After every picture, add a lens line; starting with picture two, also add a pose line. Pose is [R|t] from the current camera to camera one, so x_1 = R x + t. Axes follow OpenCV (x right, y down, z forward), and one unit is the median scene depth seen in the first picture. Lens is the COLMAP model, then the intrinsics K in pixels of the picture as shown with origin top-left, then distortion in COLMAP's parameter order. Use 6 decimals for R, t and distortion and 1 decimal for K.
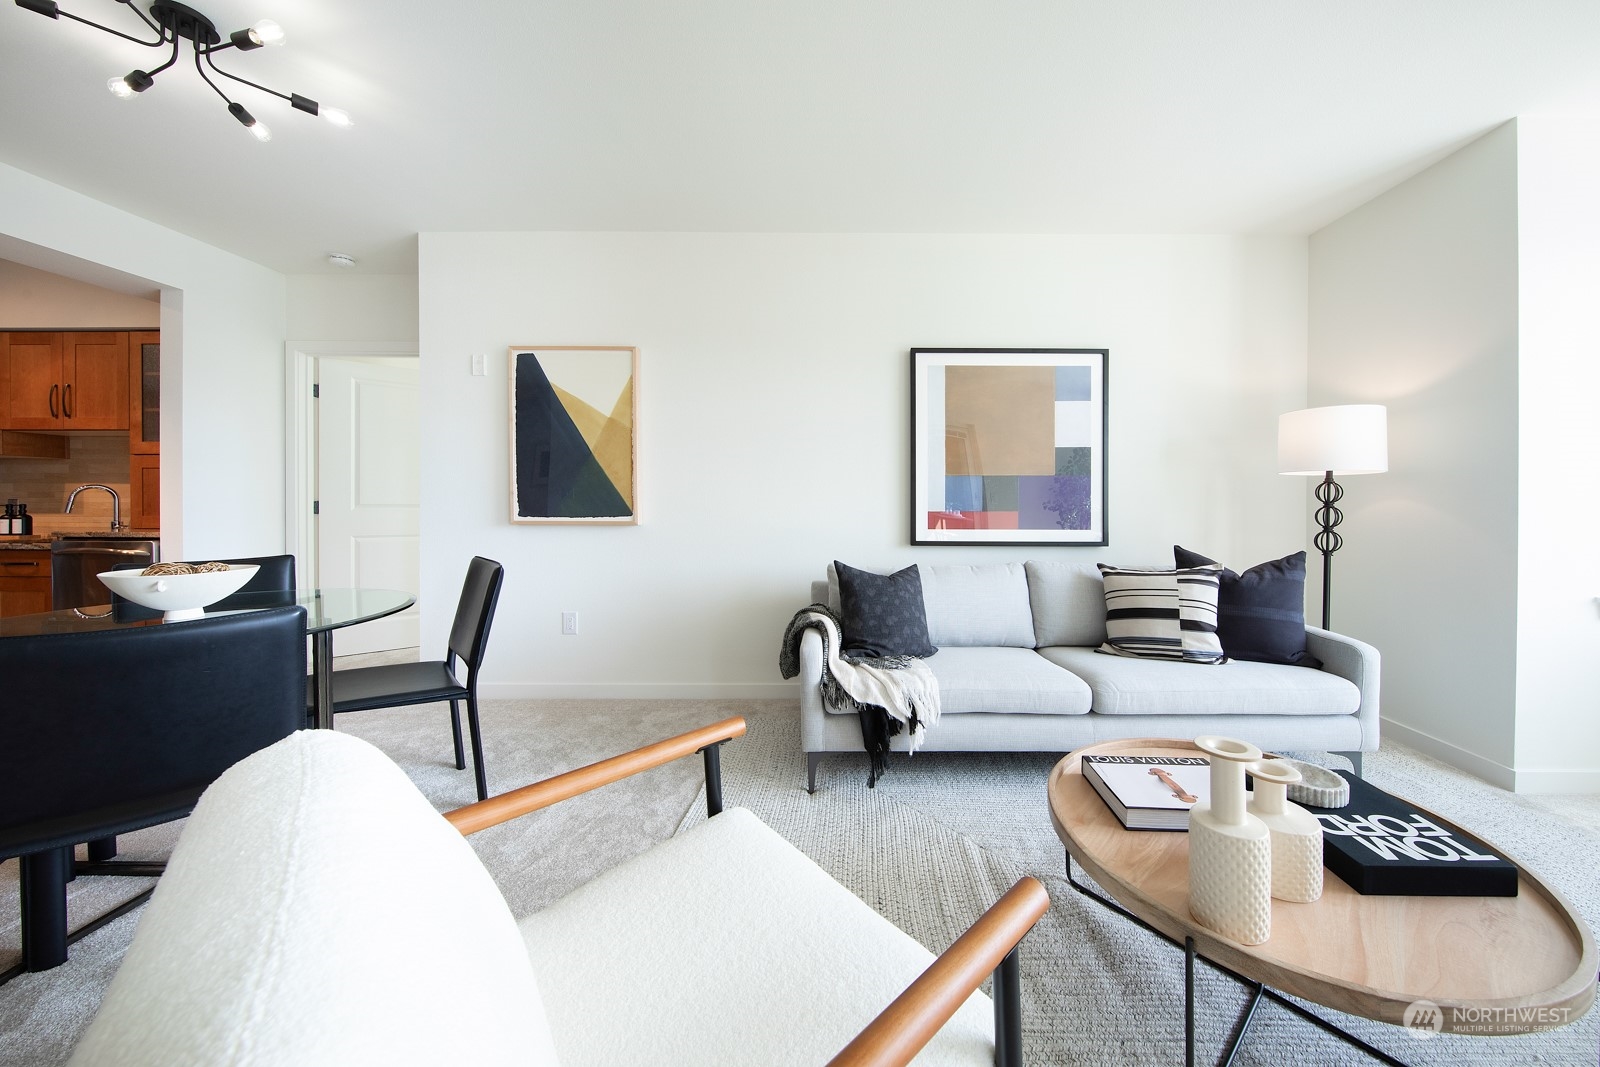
lens RADIAL K [[540.0, 0, 841.6], [0, 540.0, 506.1], [0, 0, 1]] dist [0.002142, -0.002404]
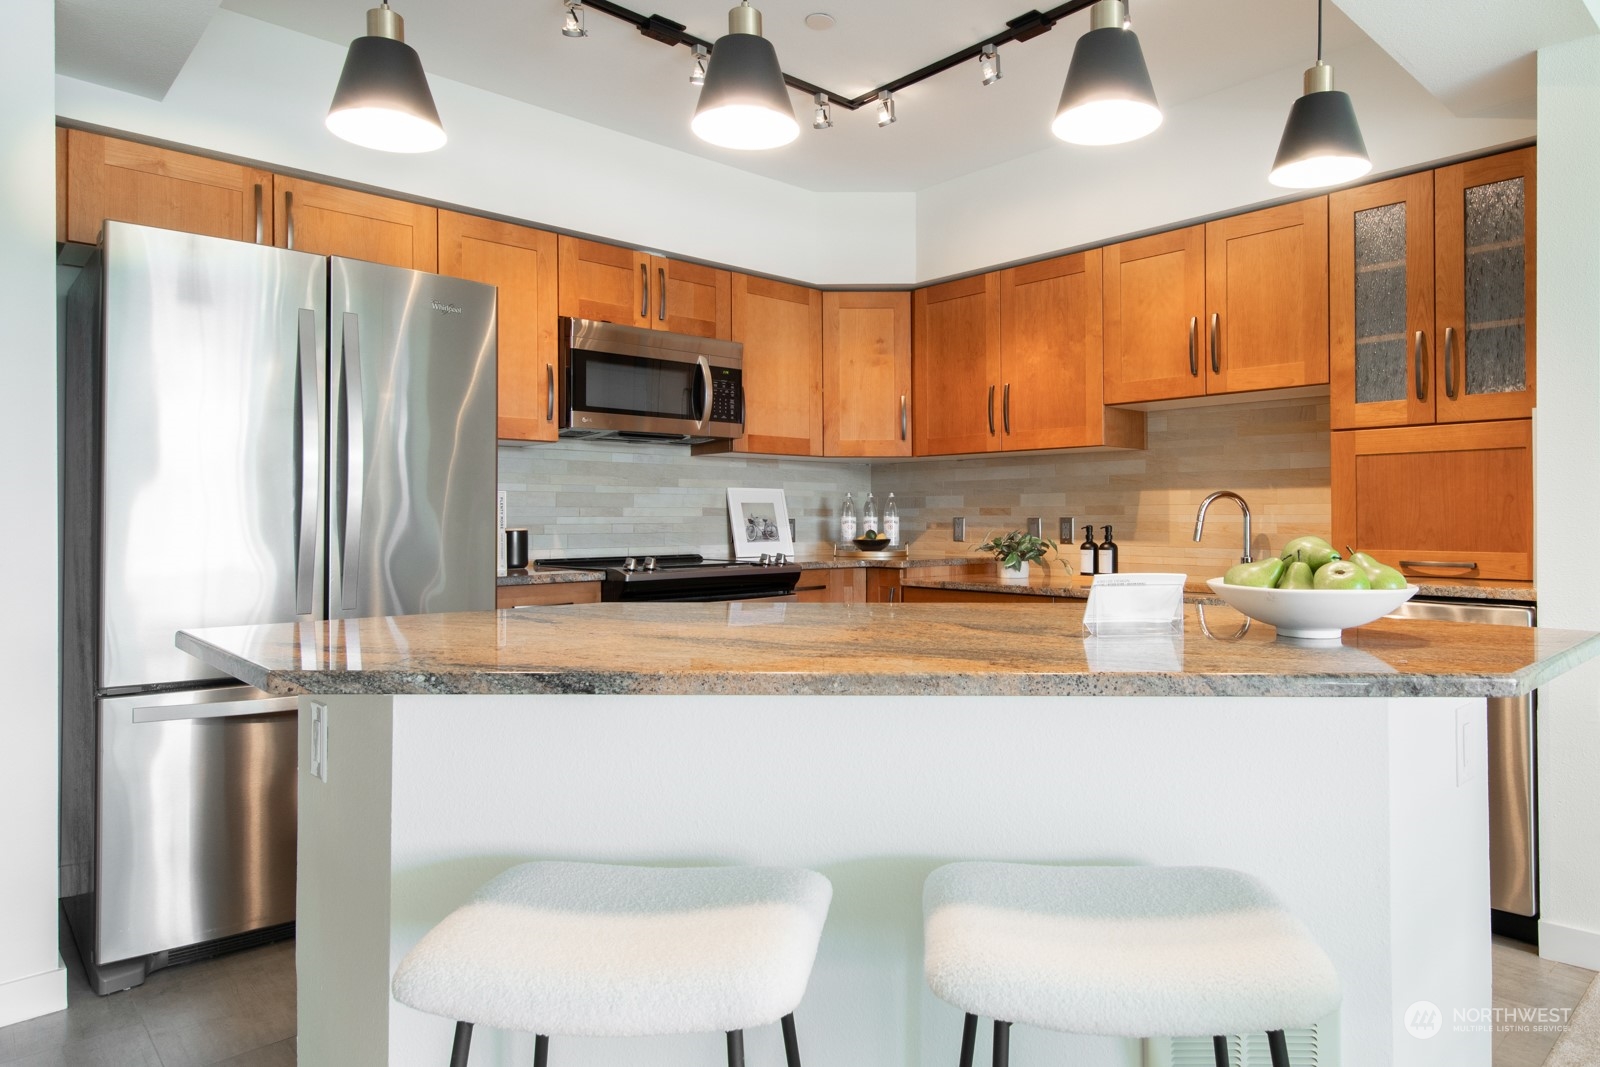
lens RADIAL K [[967.5, 0, 888.6], [0, 967.5, 525.4], [0, 0, 1]] dist [0.007267, 0.001715]
pose [[0.704168, 0.000689, -0.710033, -1.094412], [-0.001528, 0.999999, -0.000544, -0.003146], [0.710031, 0.001468, 0.704169, 0.046308]]
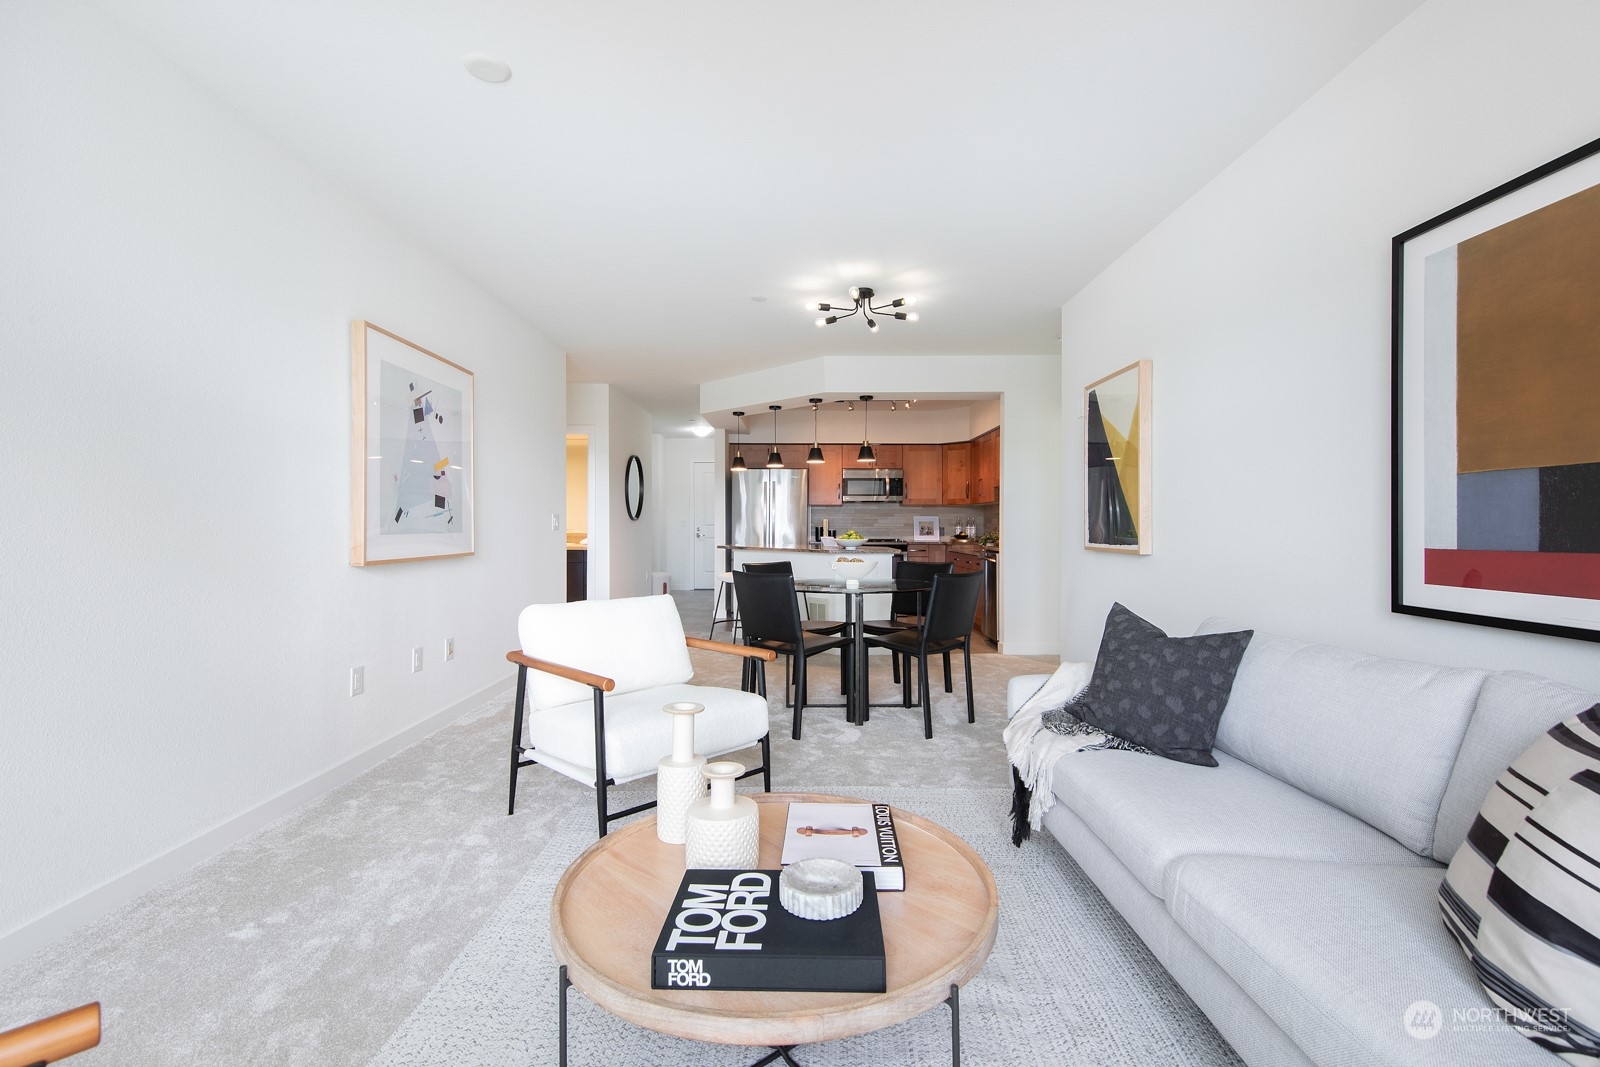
lens RADIAL K [[710.2, 0, 802.7], [0, 710.2, 526.3], [0, 0, 1]] dist [0.000769, -0.000237]
pose [[0.004134, -0.003189, -0.999986, 0.829750], [-0.010159, 0.999943, -0.003231, -0.002464], [0.999940, 0.010173, 0.004101, 0.425117]]
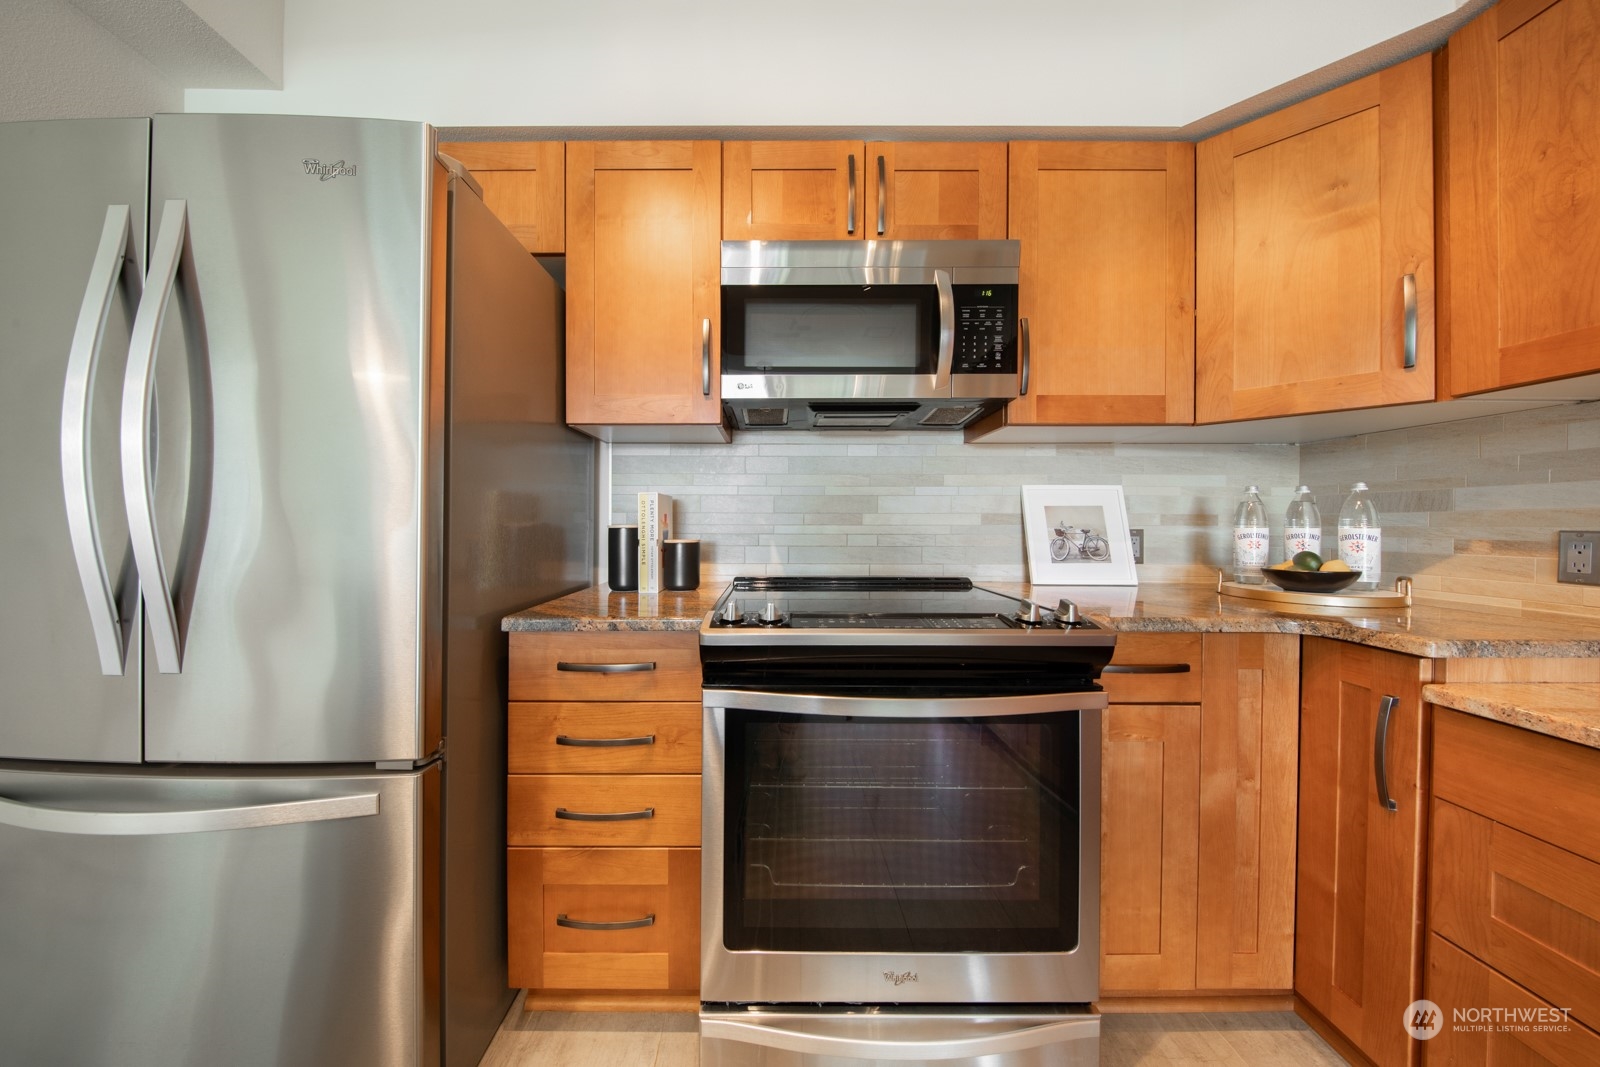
lens RADIAL K [[515.4, 0, 771.9], [0, 515.4, 524.8], [0, 0, 1]] dist [0.002586, -0.003576]
pose [[-0.001644, -0.001359, -0.999998, -1.769701], [-0.011264, 0.999936, -0.001340, -0.014286], [0.999935, 0.011262, -0.001659, 0.655258]]
